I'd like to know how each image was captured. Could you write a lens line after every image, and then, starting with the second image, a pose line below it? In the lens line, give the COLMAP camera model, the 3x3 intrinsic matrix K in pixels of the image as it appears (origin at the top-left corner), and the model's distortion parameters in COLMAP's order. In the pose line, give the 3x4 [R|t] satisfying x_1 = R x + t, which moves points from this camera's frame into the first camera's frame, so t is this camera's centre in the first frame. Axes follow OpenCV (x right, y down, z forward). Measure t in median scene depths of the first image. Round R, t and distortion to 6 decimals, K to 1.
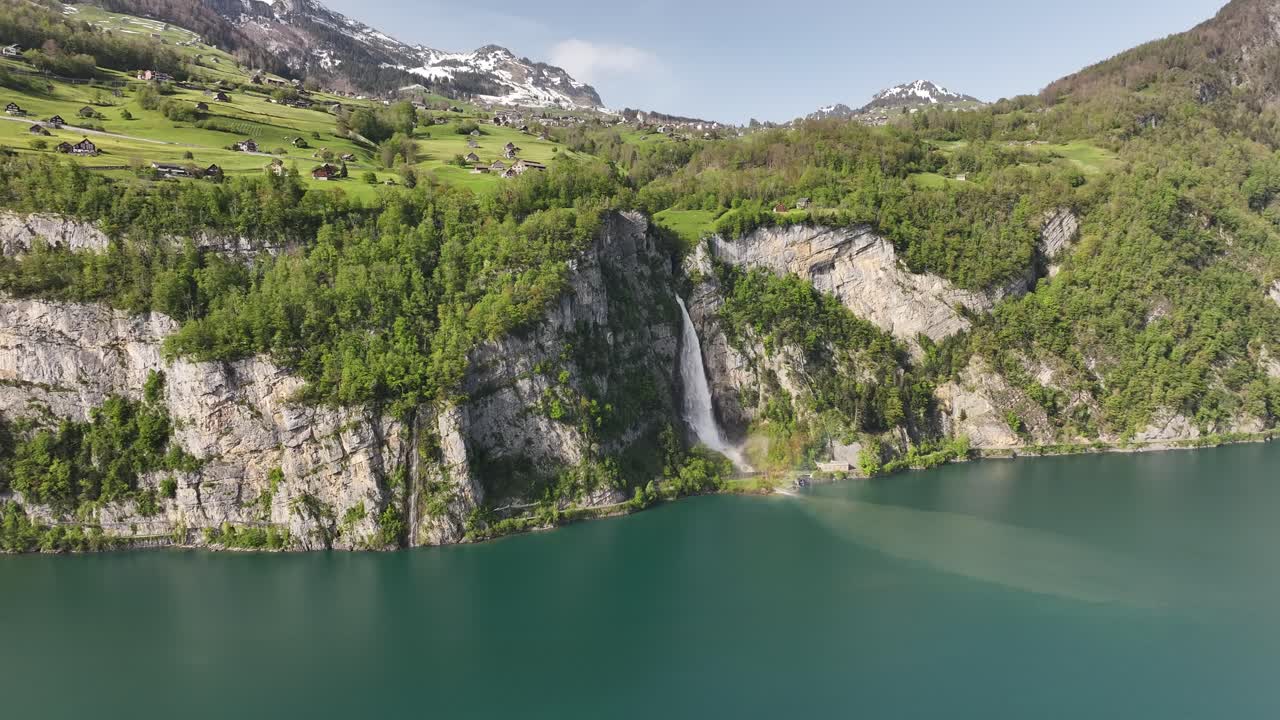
lens RADIAL K [[899.7, 0, 640.0], [0, 899.7, 360.0], [0, 0, 1]] dist [0.009427, -0.000237]
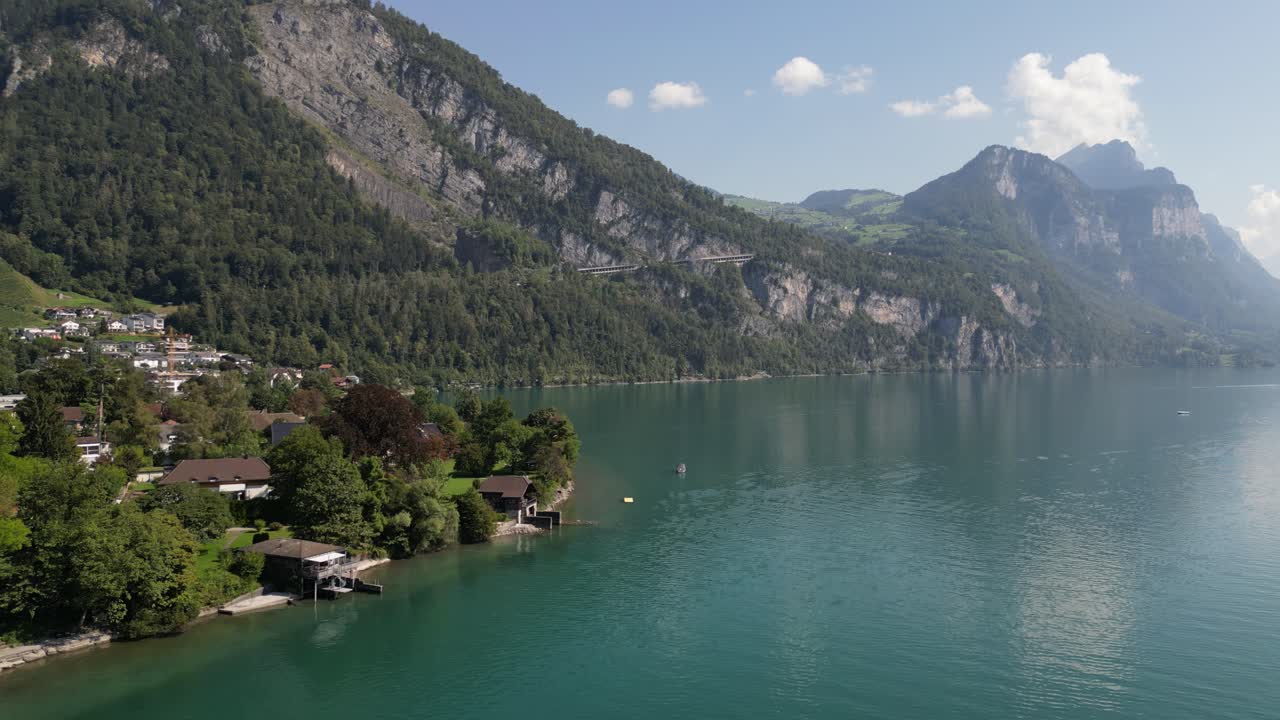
lens RADIAL K [[933.7, 0, 638.4], [0, 933.7, 364.6], [0, 0, 1]] dist [0.083731, -0.083379]
pose [[0.902896, 0.002494, 0.429852, -1.999353], [0.024173, 0.998106, -0.056566, 0.226741], [-0.429179, 0.061464, 0.901126, -1.054526]]
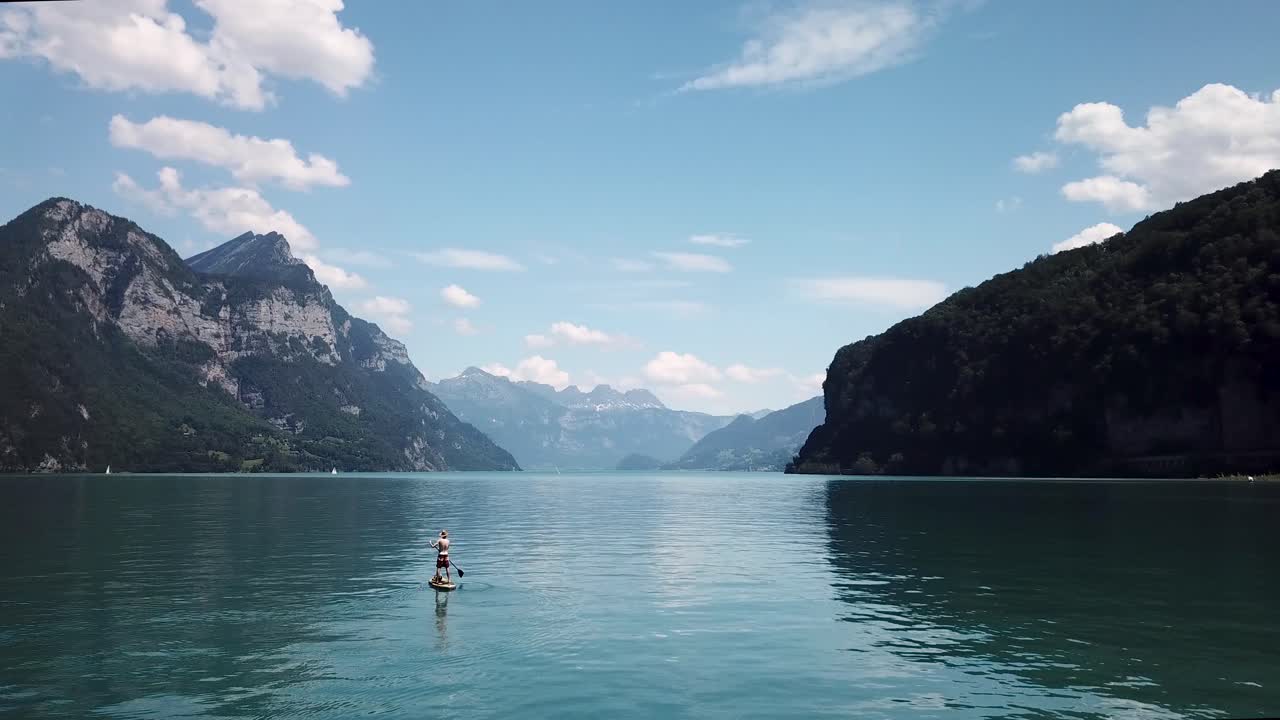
lens RADIAL K [[1063.1, 0, 645.9], [0, 1063.1, 365.4], [0, 0, 1]] dist [-0.007165, -0.015509]
pose [[0.378077, 0.097388, 0.920638, -1.211787], [0.066461, 0.989030, -0.131916, 0.274865], [-0.923386, 0.111061, 0.367457, -1.242854]]
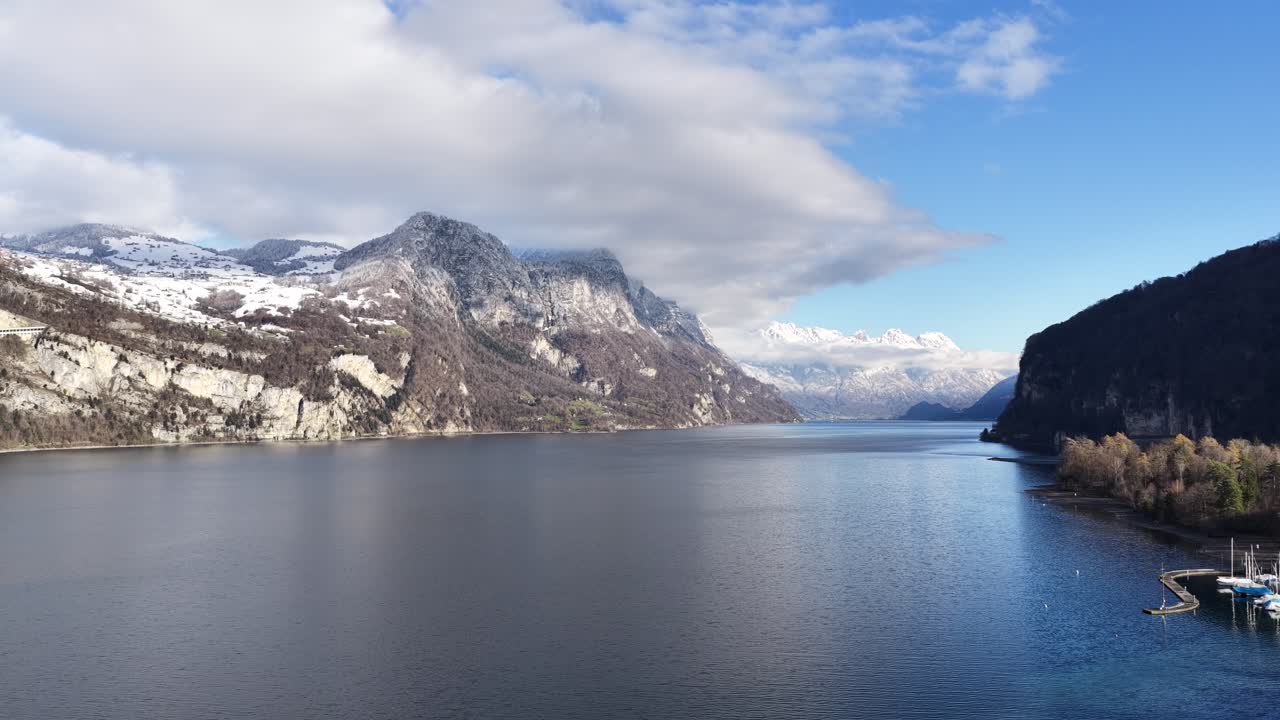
lens RADIAL K [[1091.5, 0, 642.2], [0, 1091.5, 354.6], [0, 0, 1]] dist [0.005424, 0.013178]
pose [[0.613484, 0.049723, 0.788140, -1.984207], [0.055542, 0.992828, -0.105870, 0.264936], [-0.787751, 0.108725, 0.606323, -1.809812]]
